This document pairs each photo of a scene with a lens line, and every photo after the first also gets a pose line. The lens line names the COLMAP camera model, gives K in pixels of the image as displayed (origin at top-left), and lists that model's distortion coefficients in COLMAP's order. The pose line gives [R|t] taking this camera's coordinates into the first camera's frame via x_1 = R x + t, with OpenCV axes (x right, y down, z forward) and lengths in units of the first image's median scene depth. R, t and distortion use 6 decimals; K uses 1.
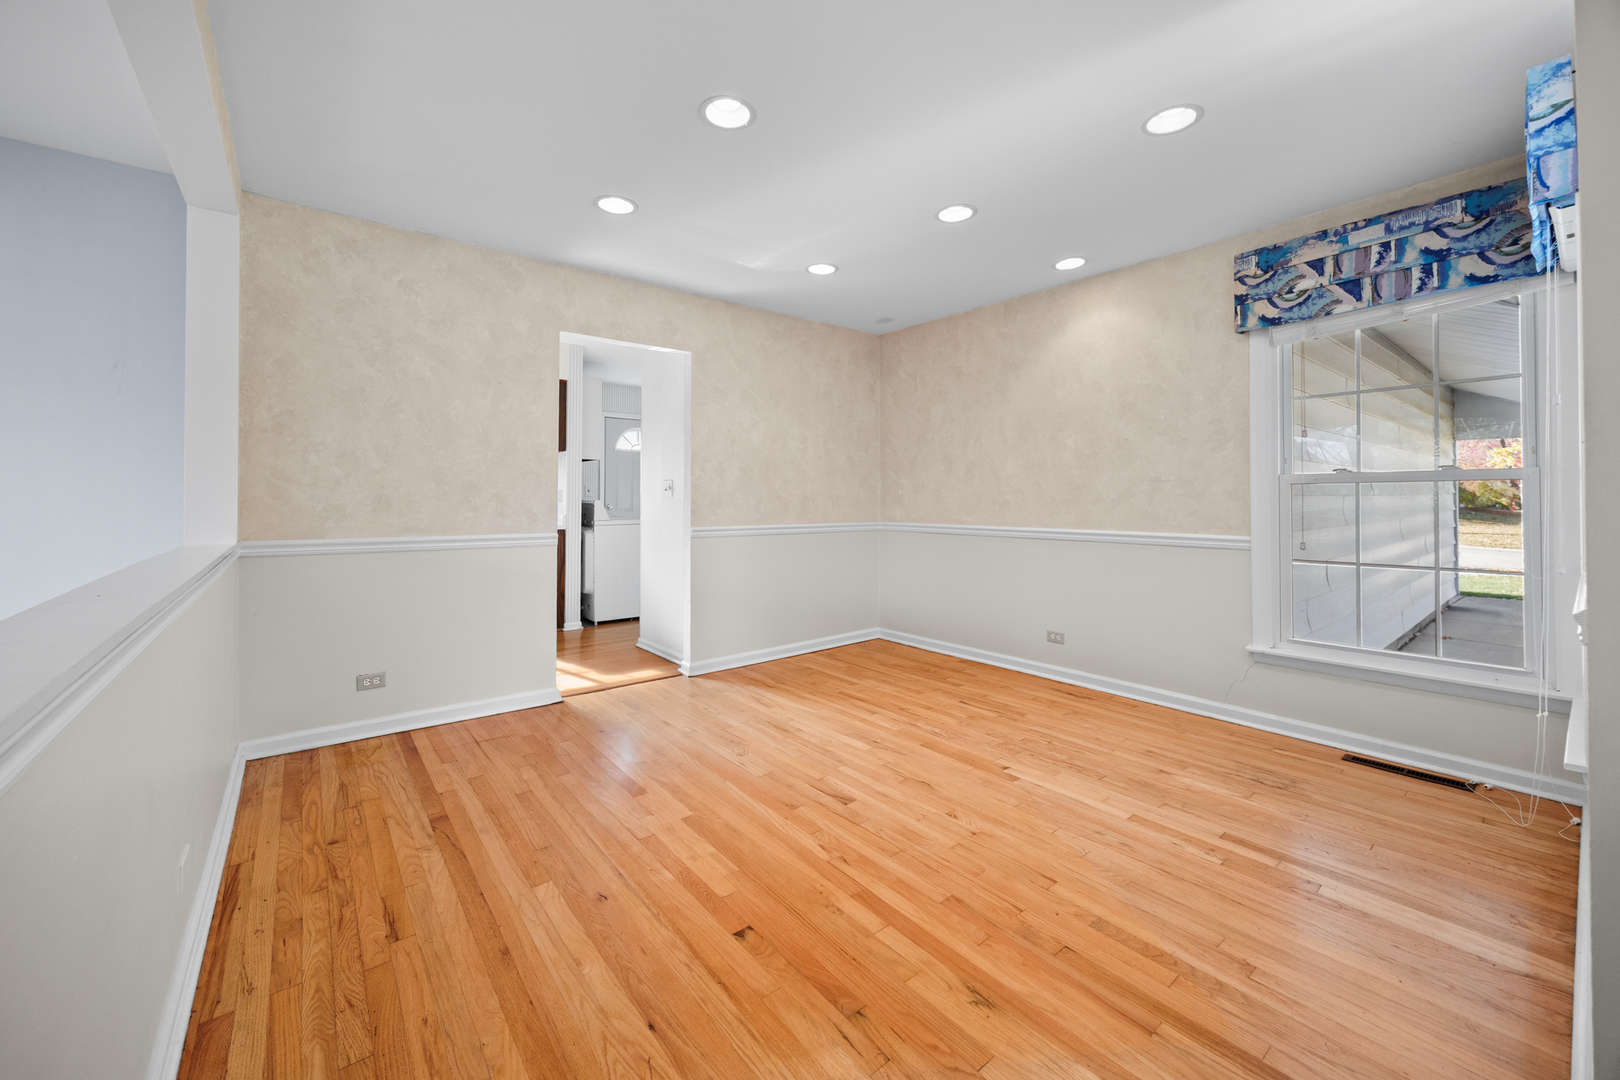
lens RADIAL K [[628.0, 0, 812.5], [0, 628.0, 495.0], [0, 0, 1]] dist [0.000621, 0.000137]
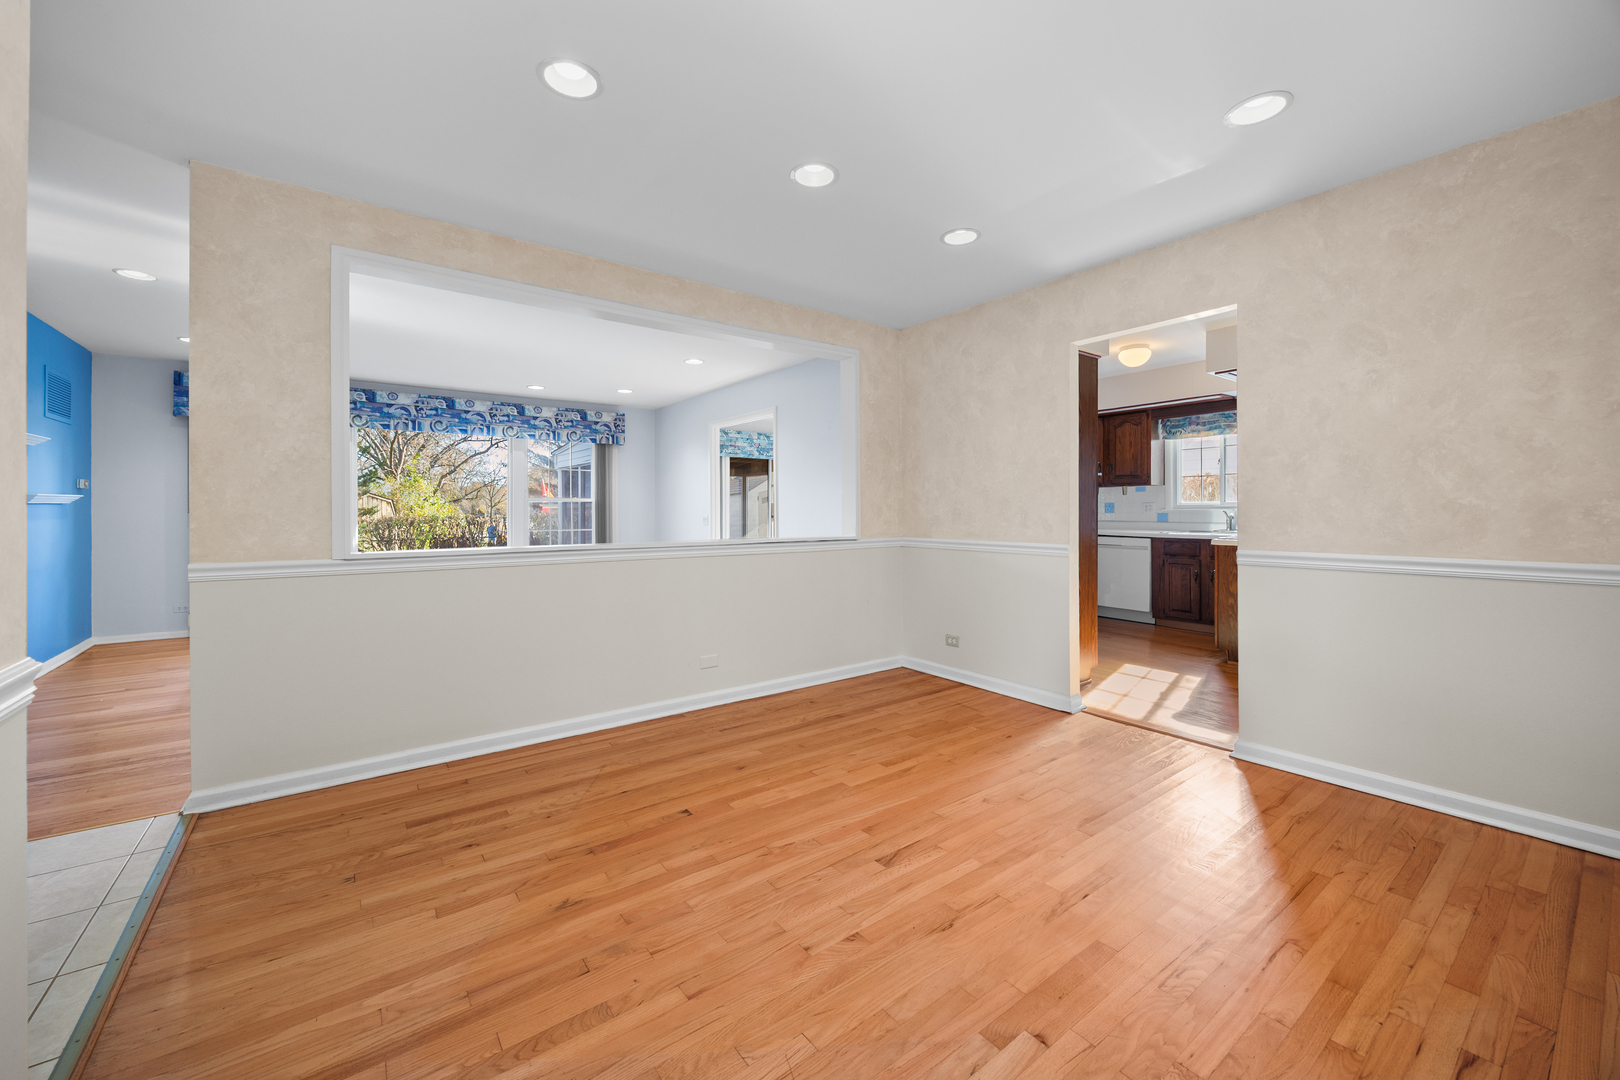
lens RADIAL K [[625.7, 0, 809.9], [0, 625.7, 516.4], [0, 0, 1]] dist [-0.002189, -0.000221]
pose [[-0.033613, 0.006237, -0.999415, 0.909264], [0.009580, 0.999937, 0.005918, 0.006514], [0.999389, -0.009375, -0.033670, 0.926456]]
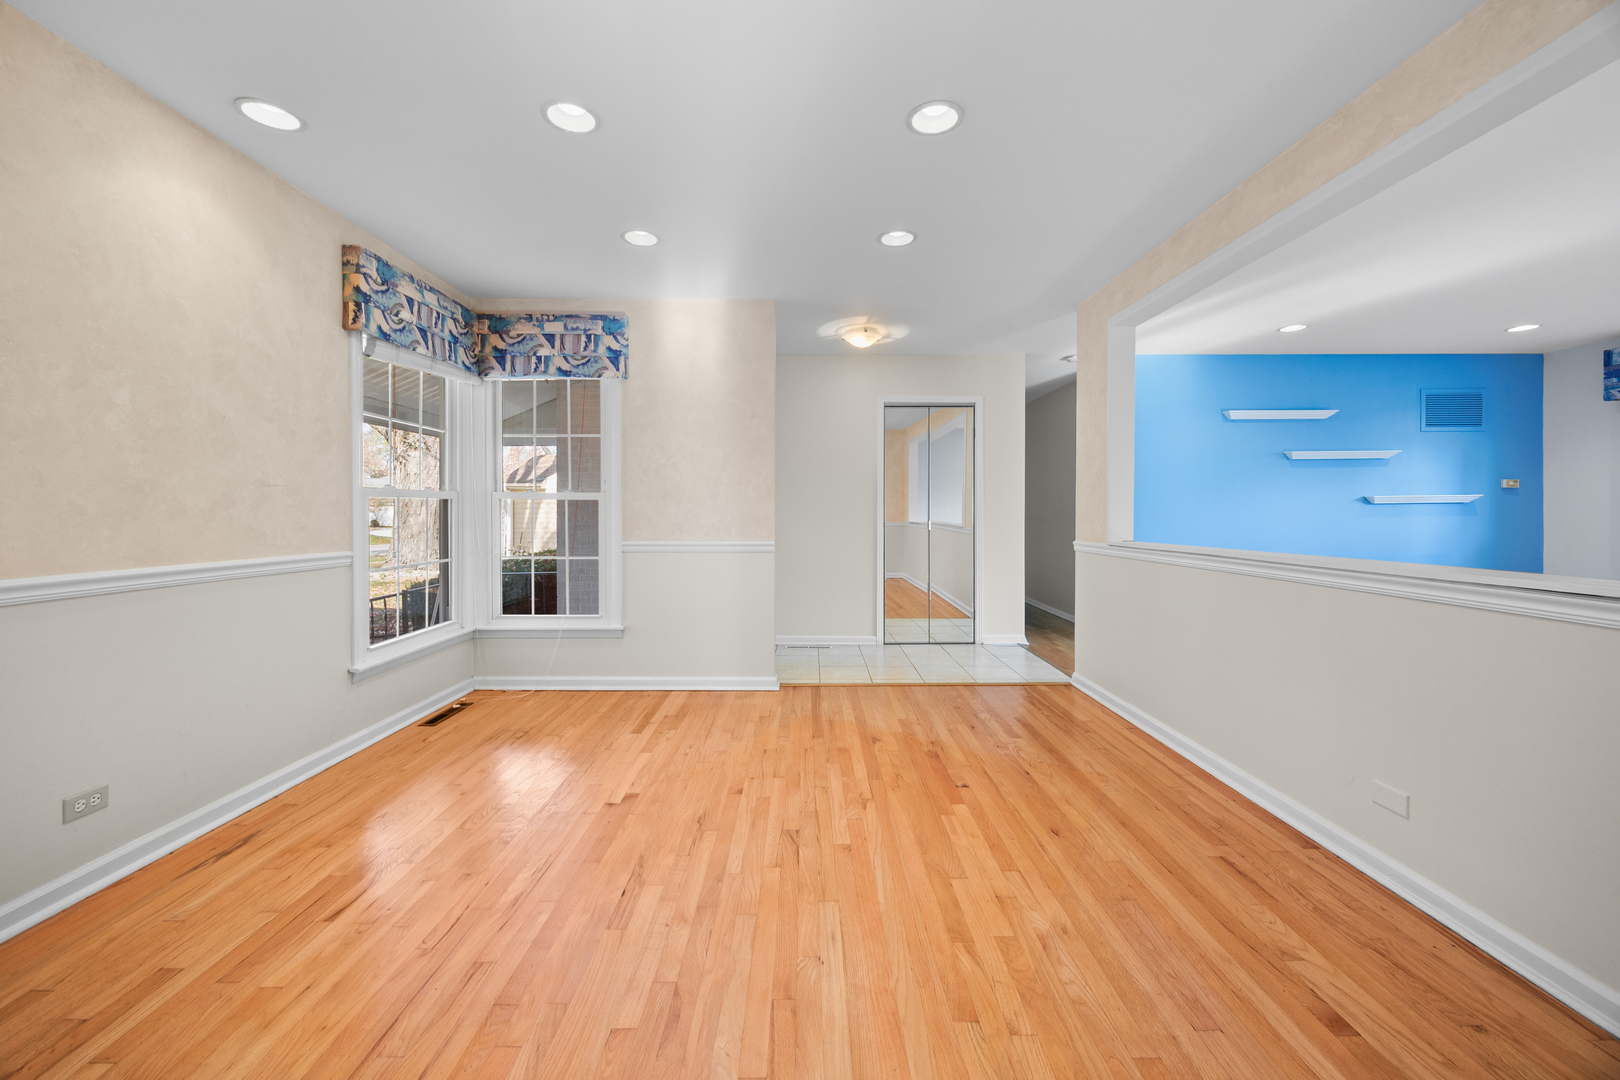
lens RADIAL K [[625.7, 0, 809.9], [0, 625.7, 516.4], [0, 0, 1]] dist [-0.002189, -0.000221]
pose [[-0.782733, -0.003338, 0.622348, -0.540822], [-0.003224, 0.999994, 0.001308, 0.015002], [-0.622349, -0.000982, -0.782739, 1.704209]]
